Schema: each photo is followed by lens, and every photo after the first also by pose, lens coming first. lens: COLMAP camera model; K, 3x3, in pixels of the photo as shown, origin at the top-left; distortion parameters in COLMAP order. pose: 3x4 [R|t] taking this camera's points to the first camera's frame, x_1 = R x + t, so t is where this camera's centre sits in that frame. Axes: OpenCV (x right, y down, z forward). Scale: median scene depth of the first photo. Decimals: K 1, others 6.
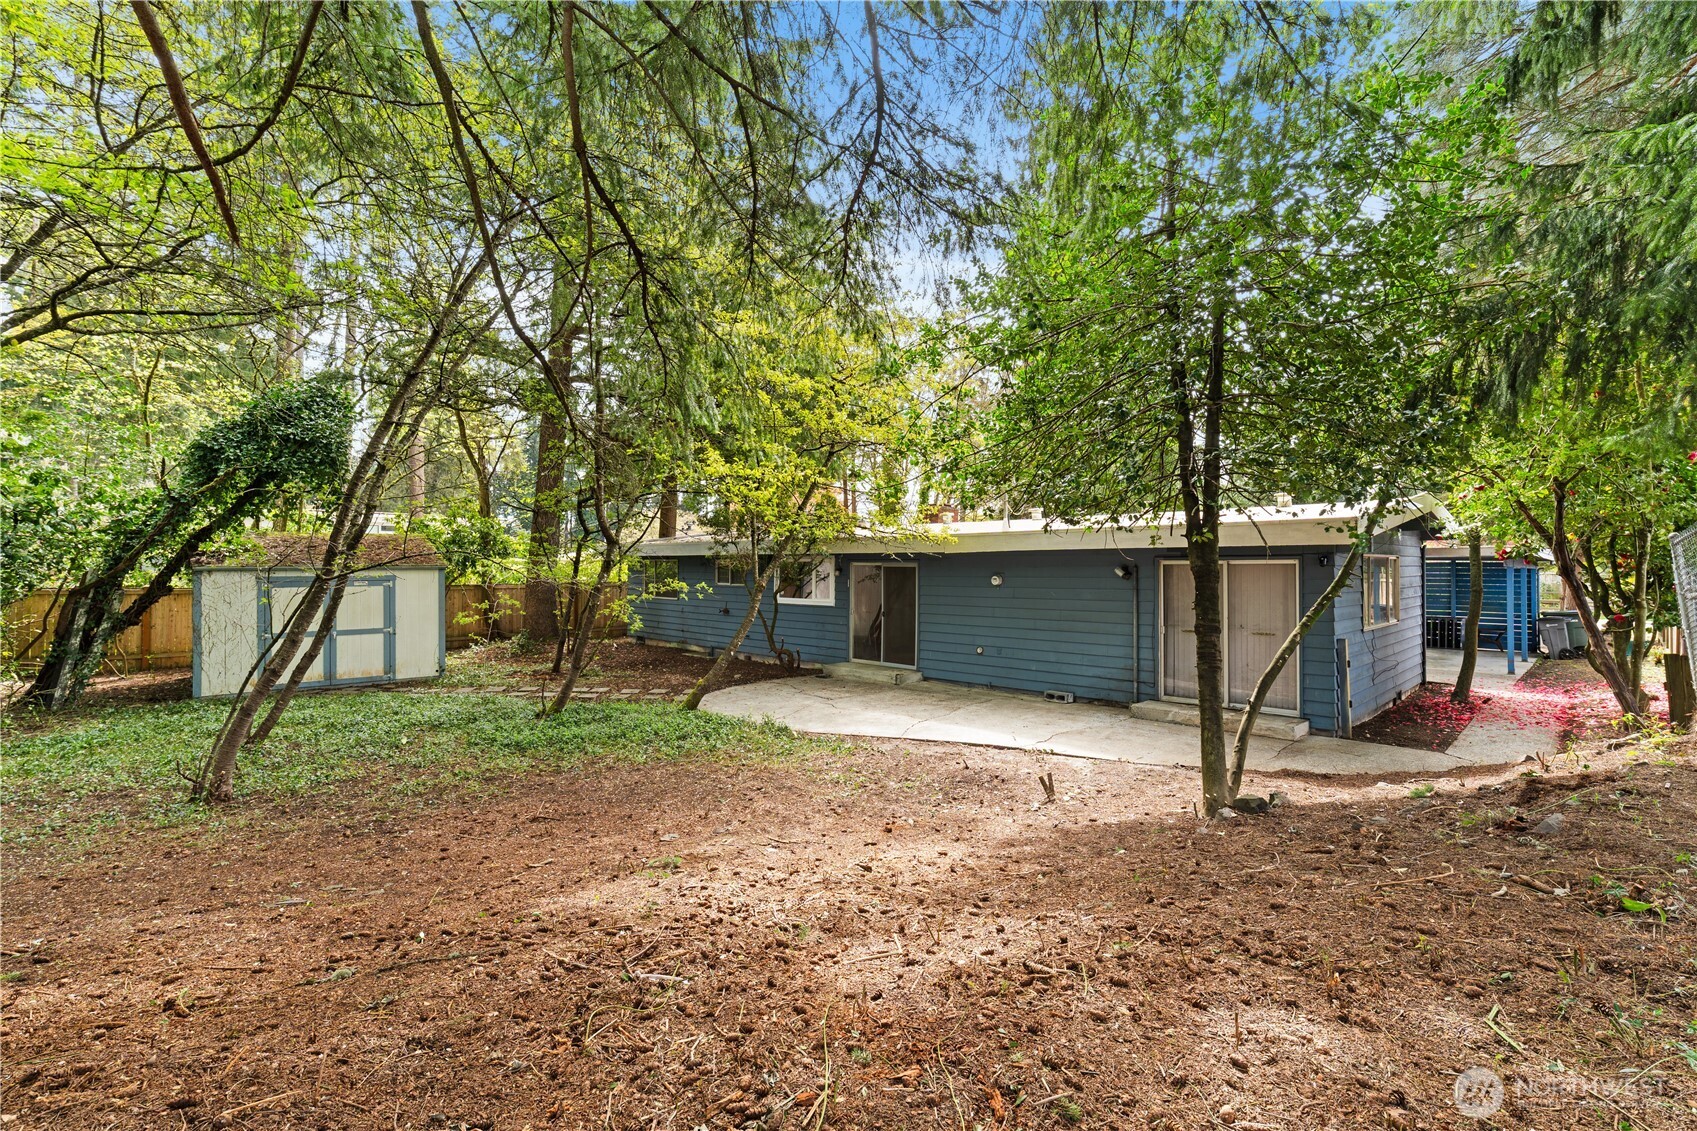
lens RADIAL K [[763.3, 0, 847.9], [0, 763.3, 558.4], [0, 0, 1]] dist [-0.013596, 0.003928]
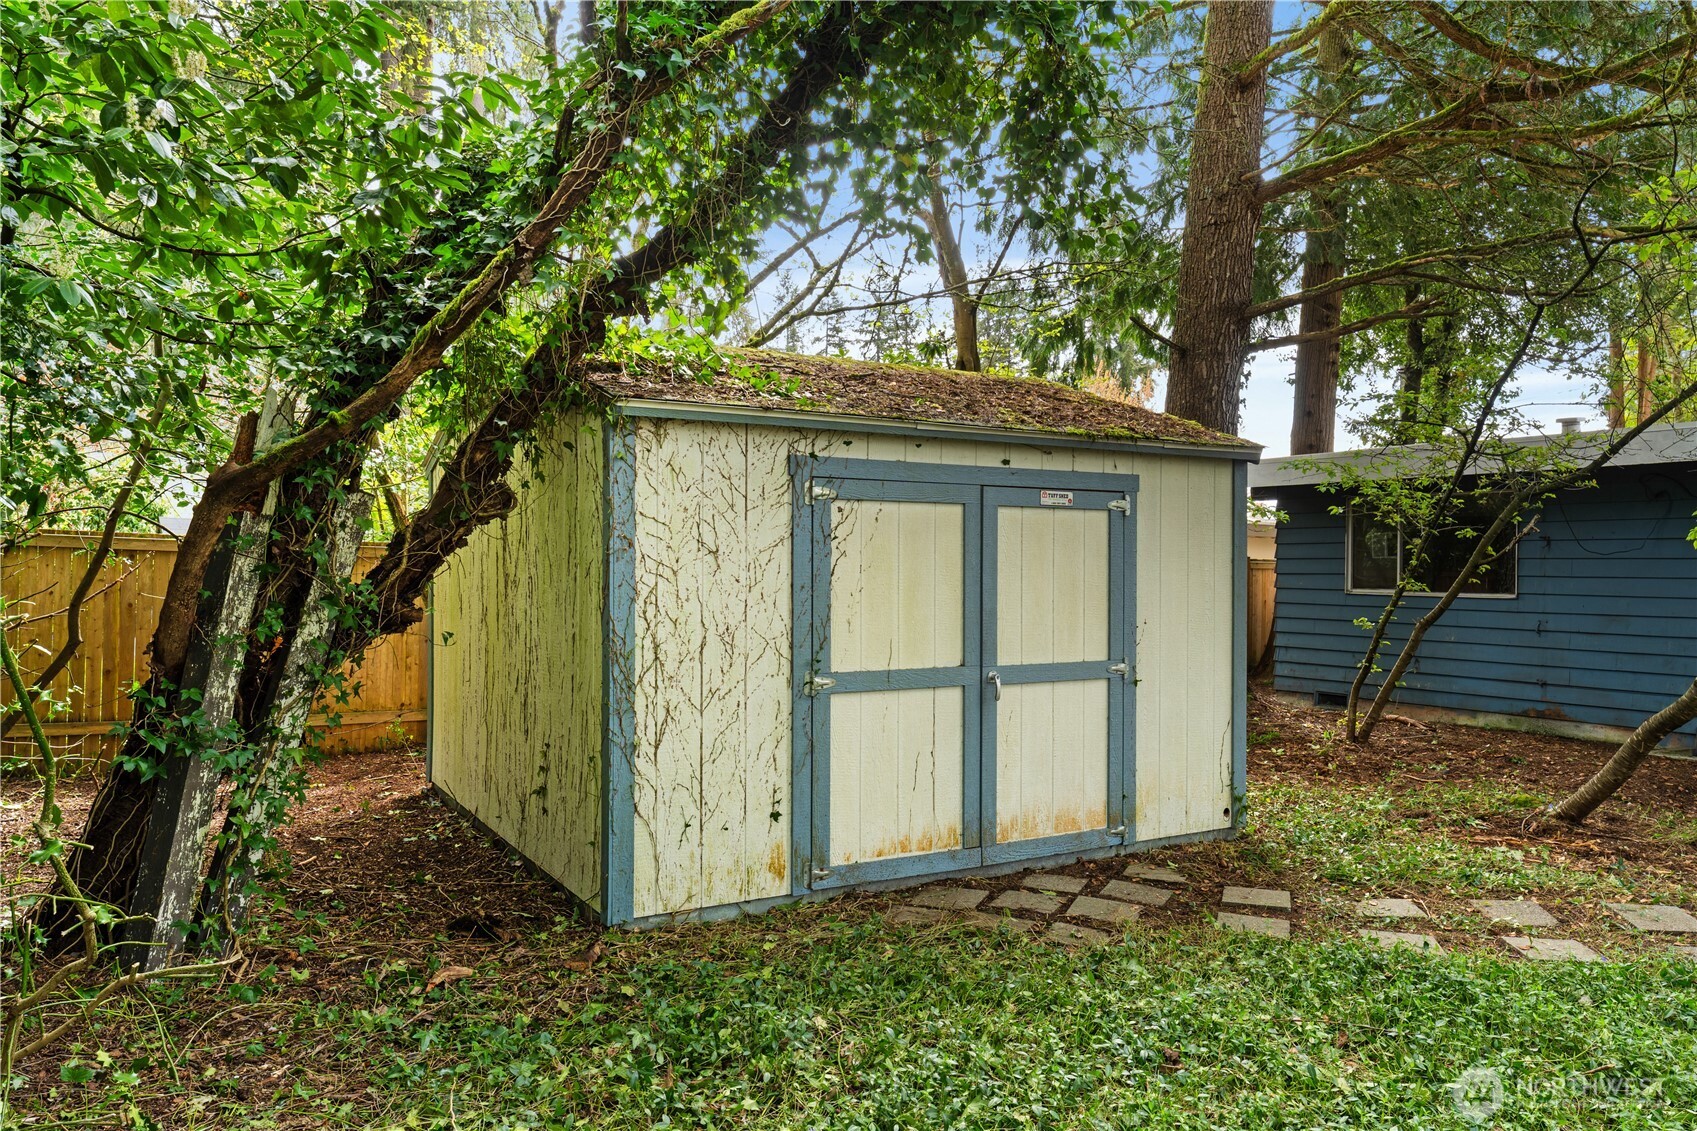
lens RADIAL K [[1180.0, 0, 847.7], [0, 1180.0, 563.3], [0, 0, 1]] dist [0.002137, 0.000515]
pose [[0.968988, 0.005922, -0.247038, -0.677832], [-0.004971, 0.999978, 0.004471, 0.061135], [0.247059, -0.003104, 0.968995, 0.629640]]
